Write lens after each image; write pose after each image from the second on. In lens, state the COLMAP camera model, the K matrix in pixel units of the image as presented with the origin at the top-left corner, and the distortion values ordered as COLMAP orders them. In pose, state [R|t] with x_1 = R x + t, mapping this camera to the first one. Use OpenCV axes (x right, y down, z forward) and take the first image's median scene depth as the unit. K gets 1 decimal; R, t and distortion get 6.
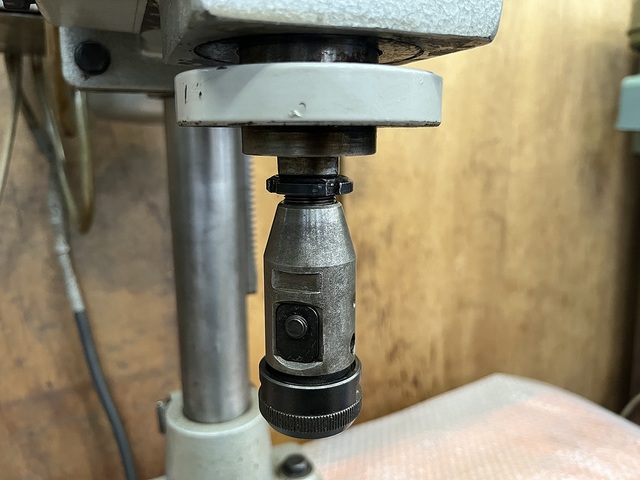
lens RADIAL K [[502.5, 0, 320.0], [0, 502.5, 240.0], [0, 0, 1]] dist [0.040668, -0.110181]
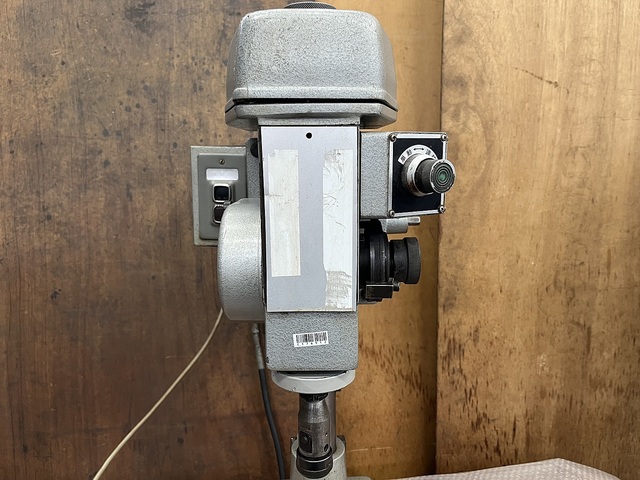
lens RADIAL K [[493.0, 0, 320.0], [0, 493.0, 243.7], [0, 0, 1]] dist [0.054045, -0.092945]
pose [[0.927649, 0.056760, -0.369114, 0.219399], [-0.066742, 0.997667, -0.014321, -0.198805], [0.367441, 0.037921, 0.929274, -0.366805]]
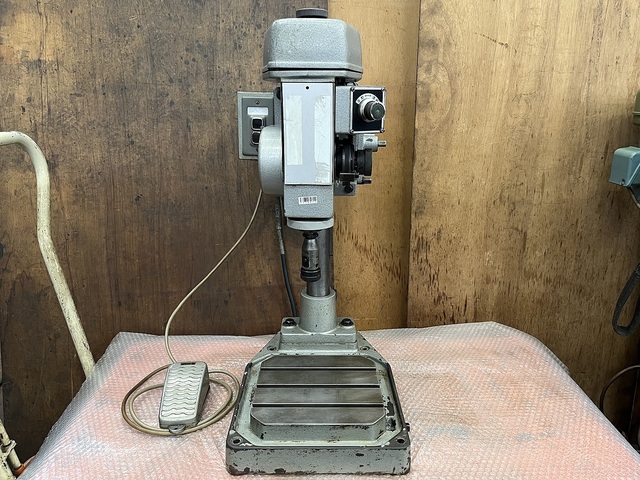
lens RADIAL K [[493.0, 0, 320.0], [0, 493.0, 243.7], [0, 0, 1]] dist [0.054045, -0.092945]
pose [[0.906889, 0.118344, -0.404409, 0.460815], [-0.086580, 0.991607, 0.096022, -0.110997], [0.412379, -0.052067, 0.909523, -0.781320]]
